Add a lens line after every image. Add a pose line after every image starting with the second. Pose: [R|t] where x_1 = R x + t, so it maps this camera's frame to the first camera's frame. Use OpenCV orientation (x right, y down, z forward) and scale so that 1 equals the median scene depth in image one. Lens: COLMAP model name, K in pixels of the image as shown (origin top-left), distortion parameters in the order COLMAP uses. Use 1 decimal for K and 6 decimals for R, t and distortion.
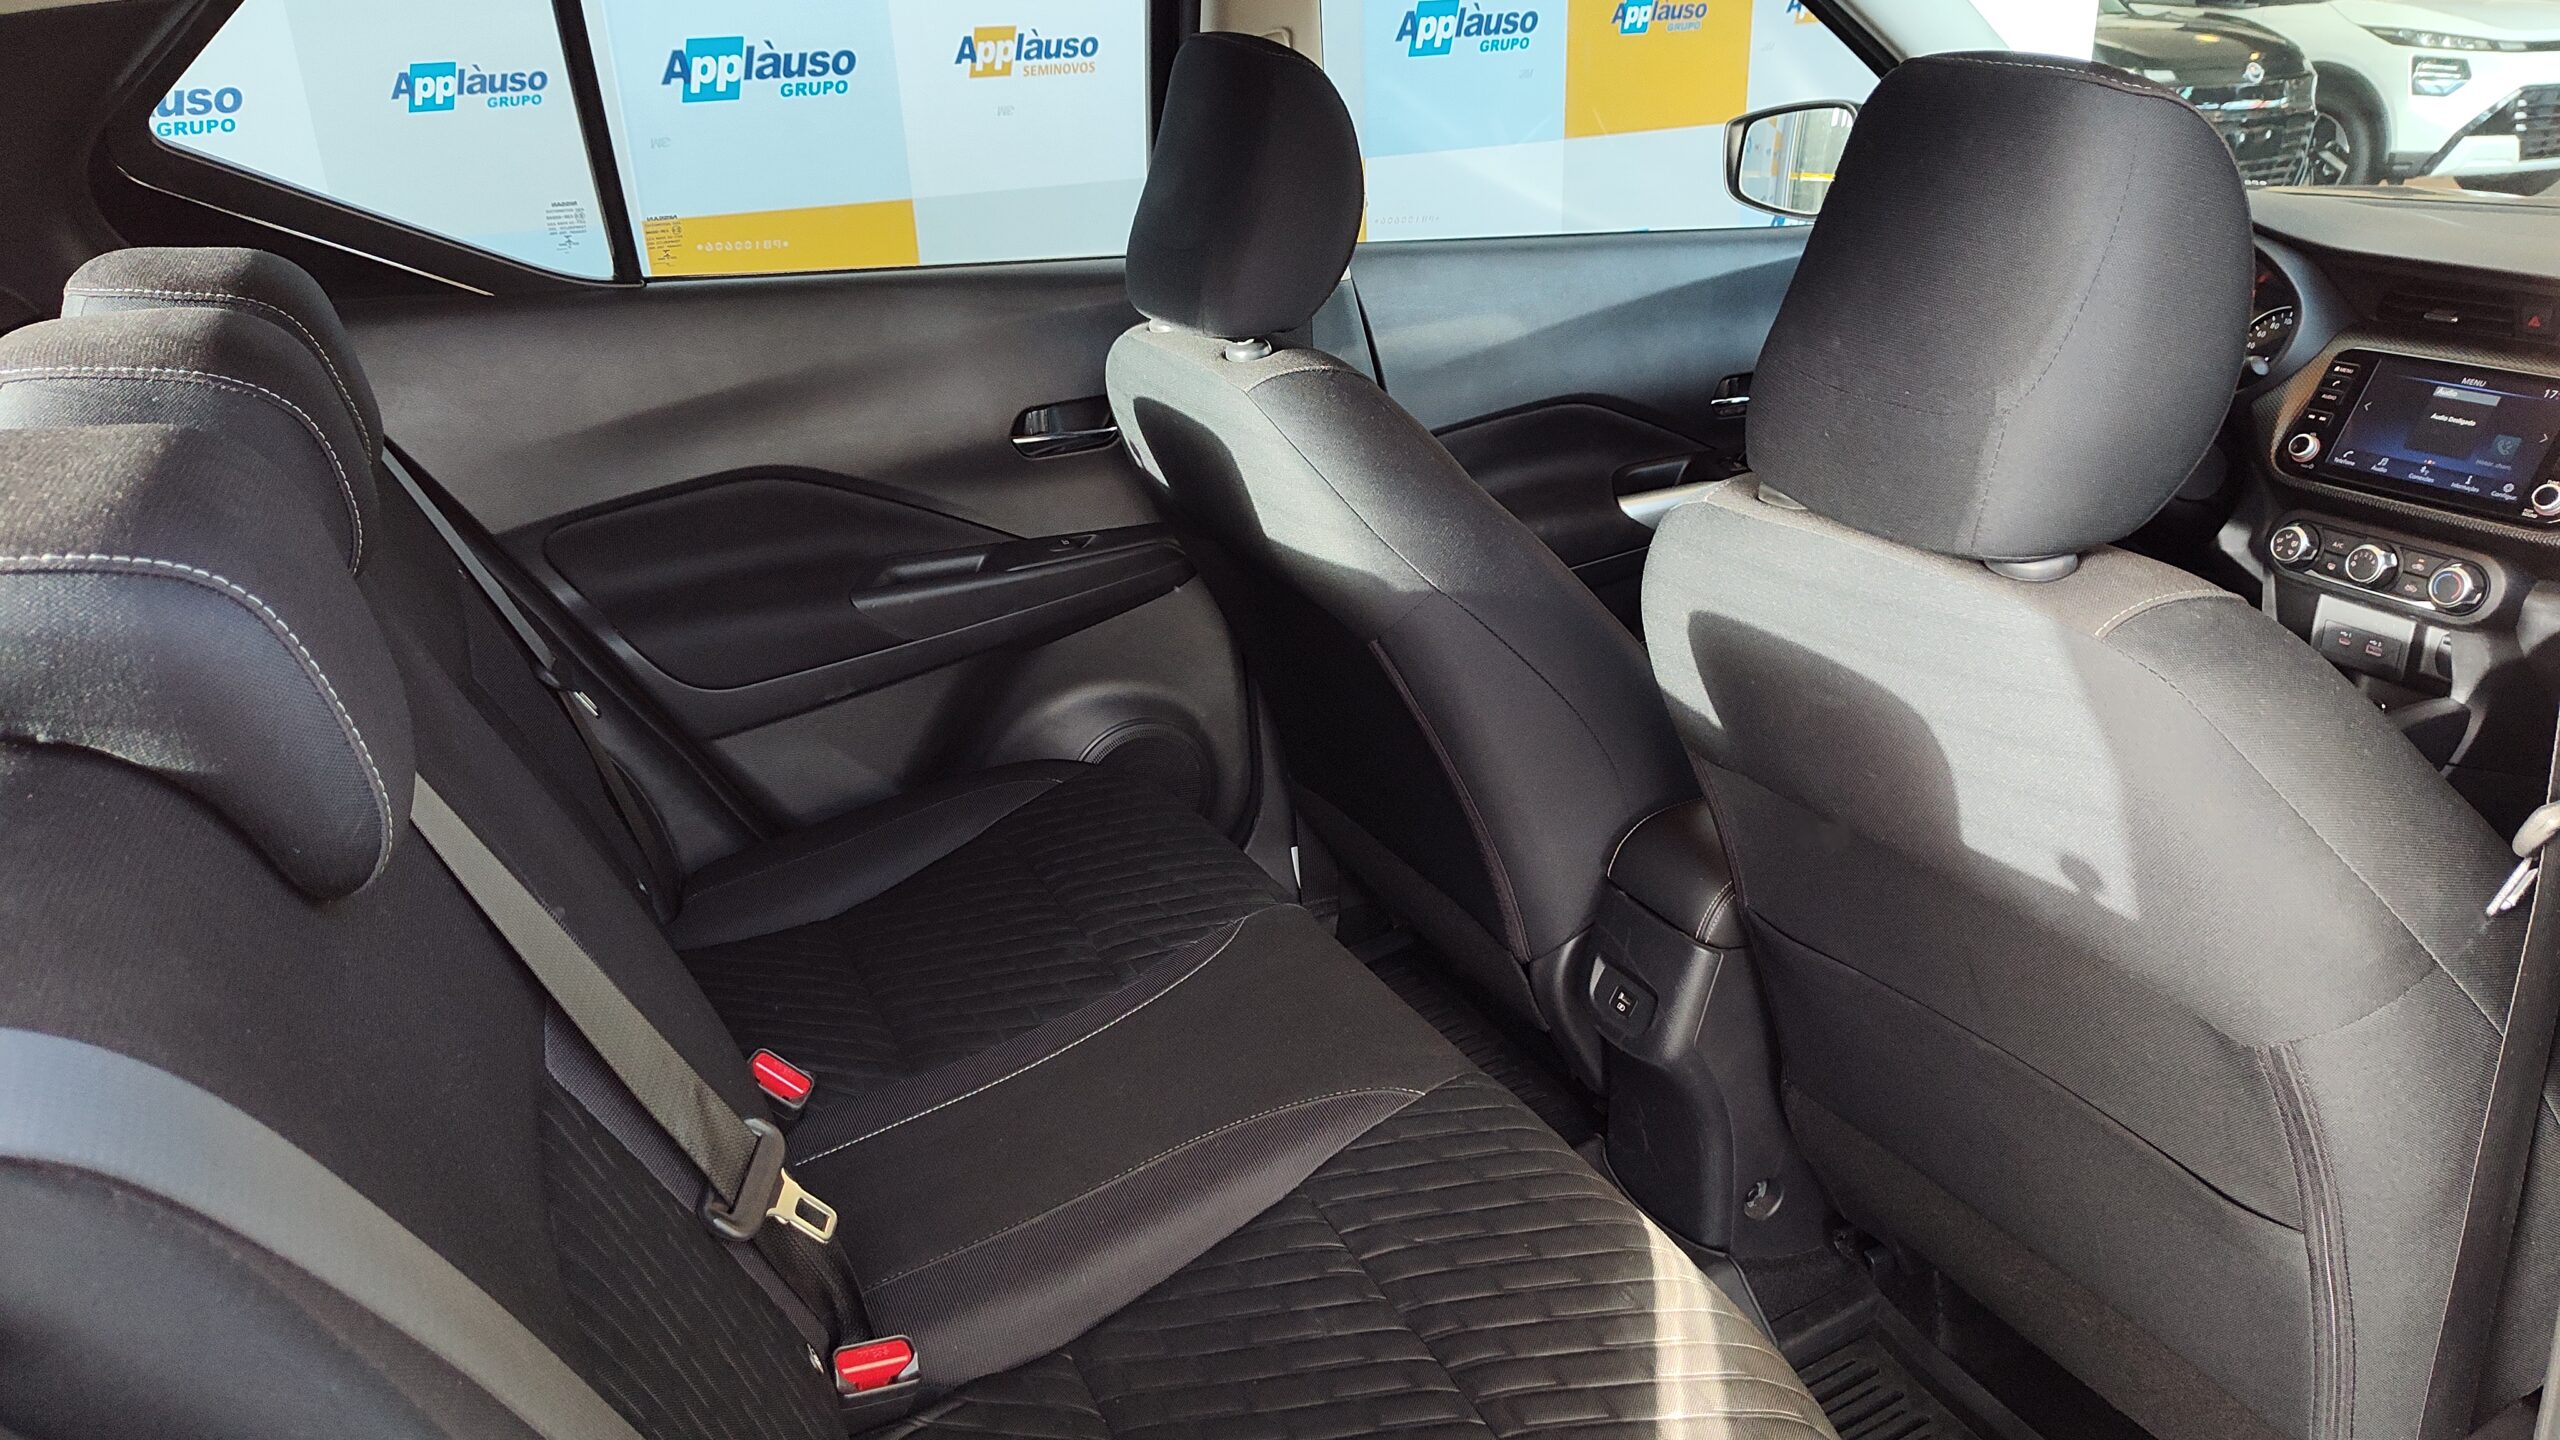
lens RADIAL K [[1768.8, 0, 1276.6], [0, 1768.8, 709.9], [0, 0, 1]] dist [0.022706, -0.026519]
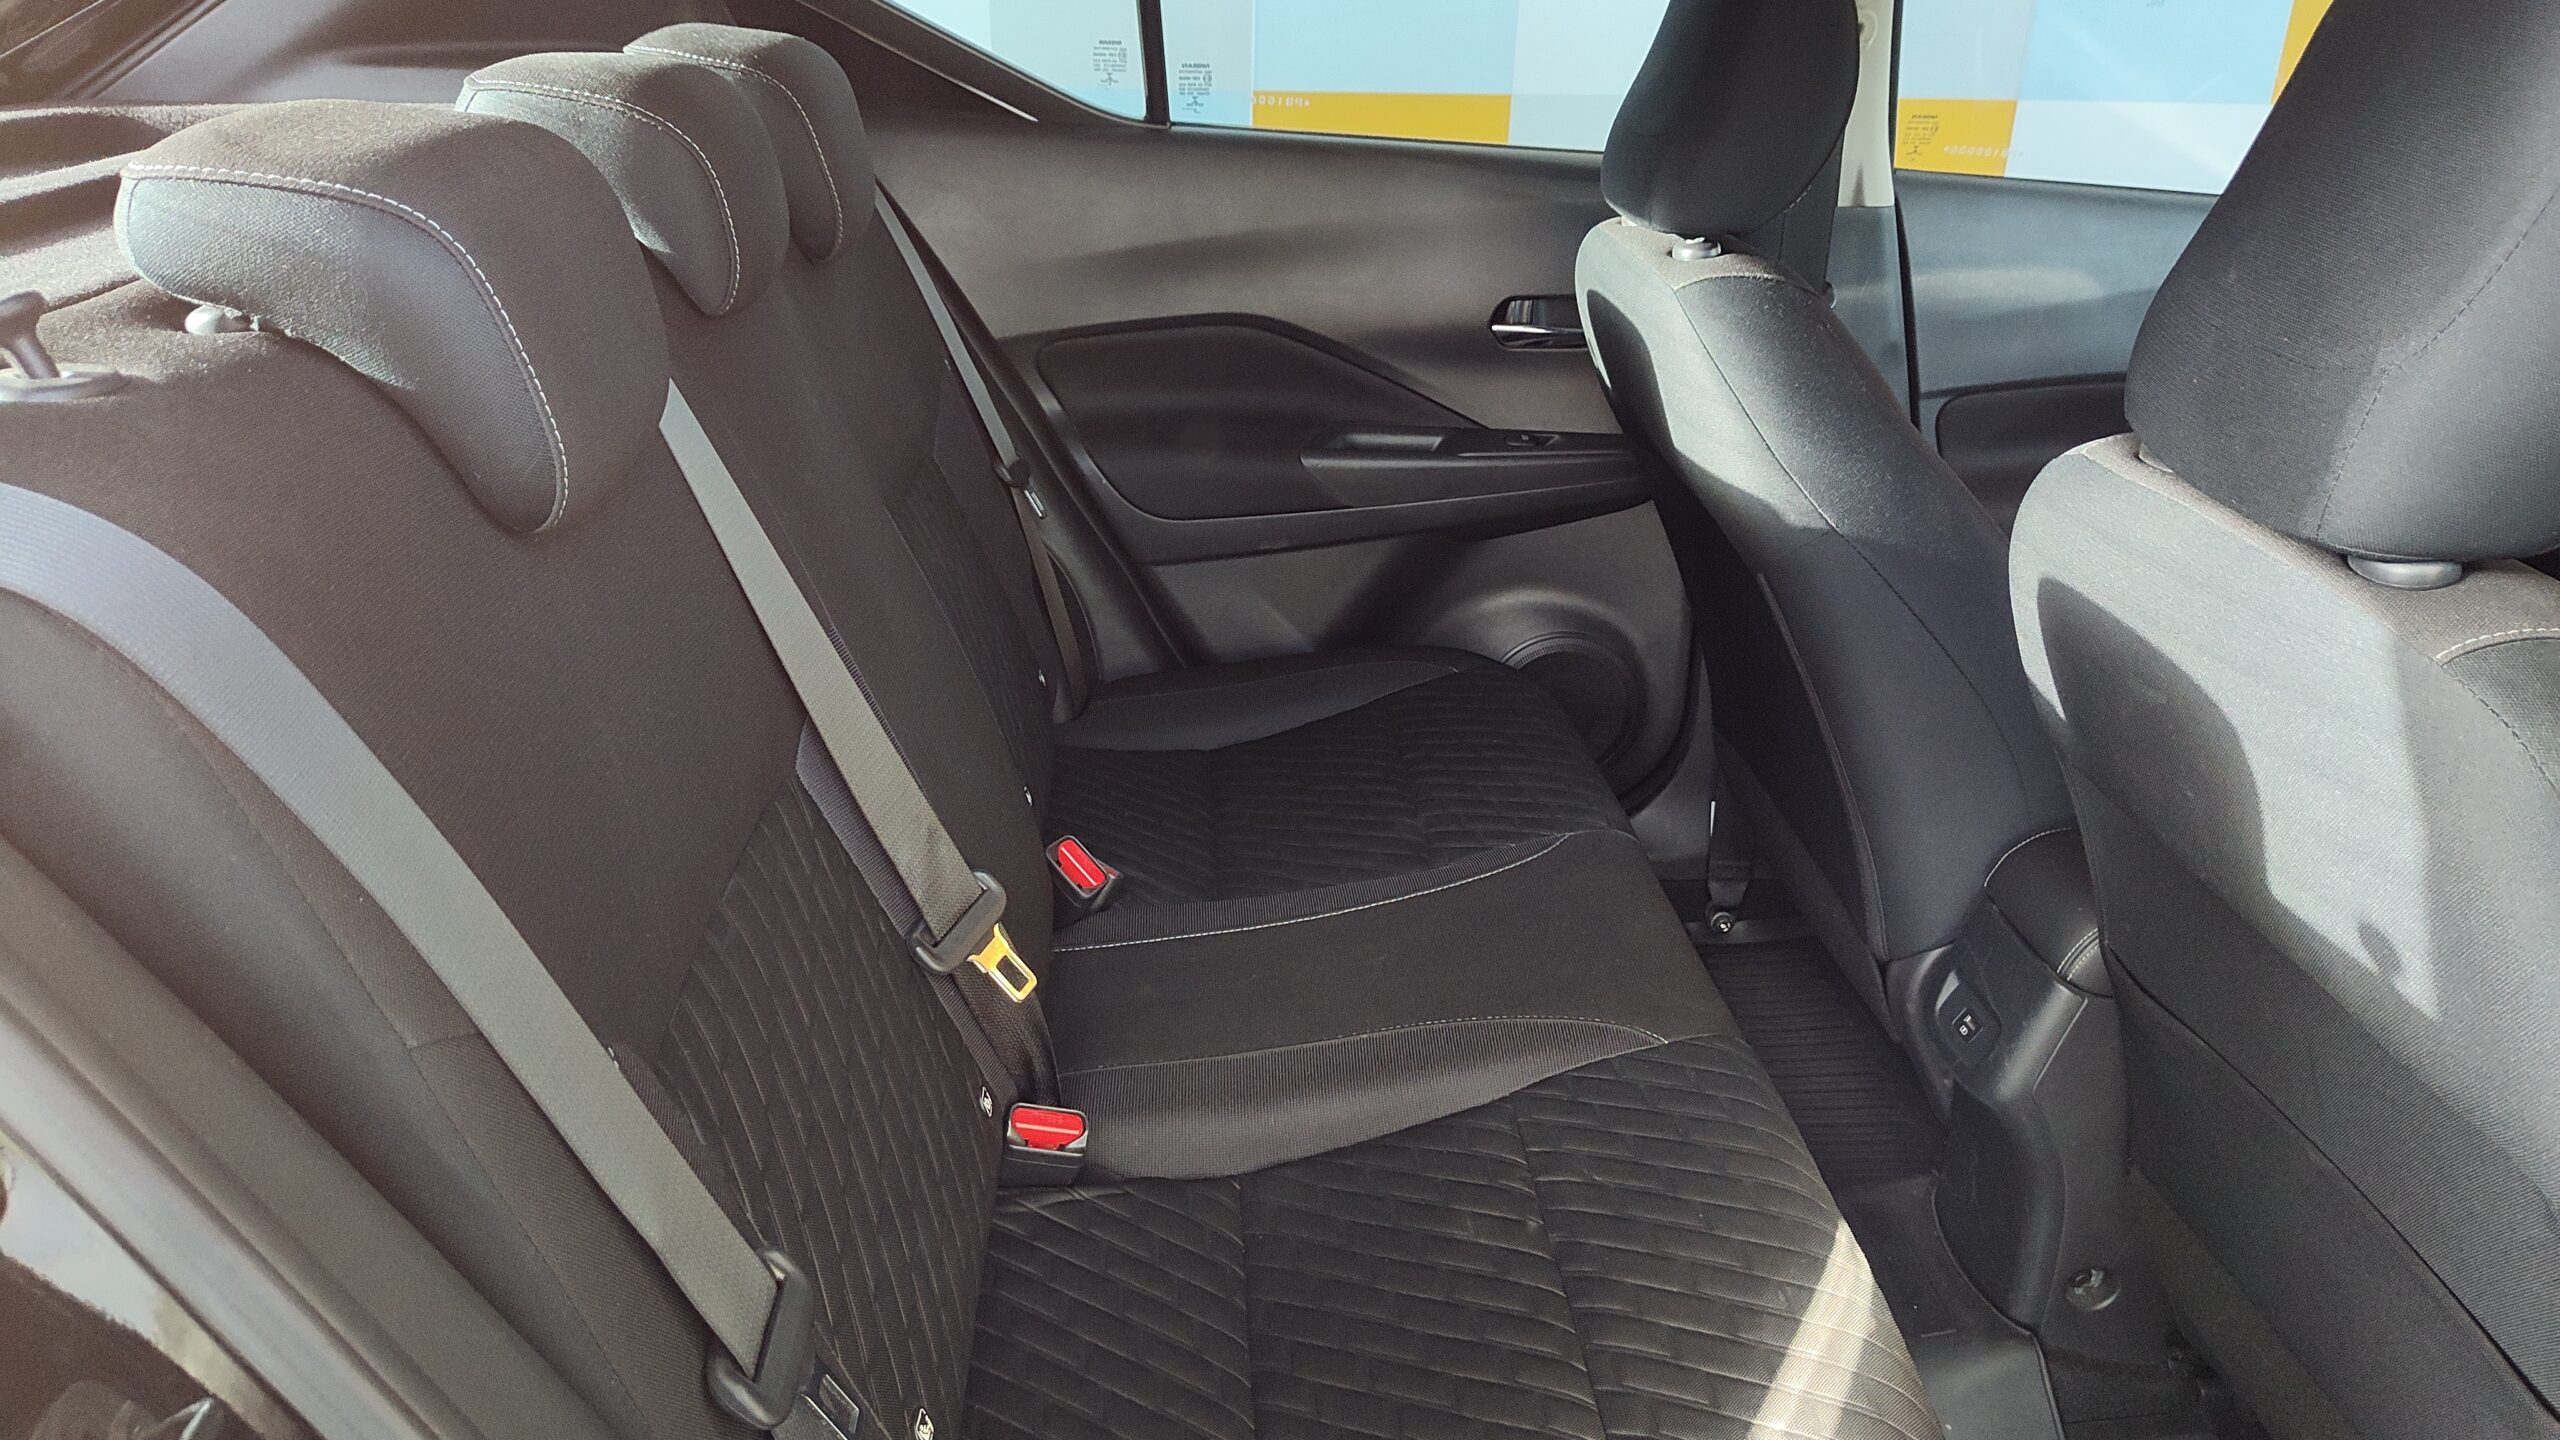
lens RADIAL K [[1768.8, 0, 1198.6], [0, 1768.8, 655.6], [0, 0, 1]] dist [0.022706, -0.026519]
pose [[0.921265, 0.206379, -0.329665, 0.103971], [-0.200431, 0.978309, 0.052335, 0.014061], [0.333315, 0.017860, 0.942646, 0.022217]]
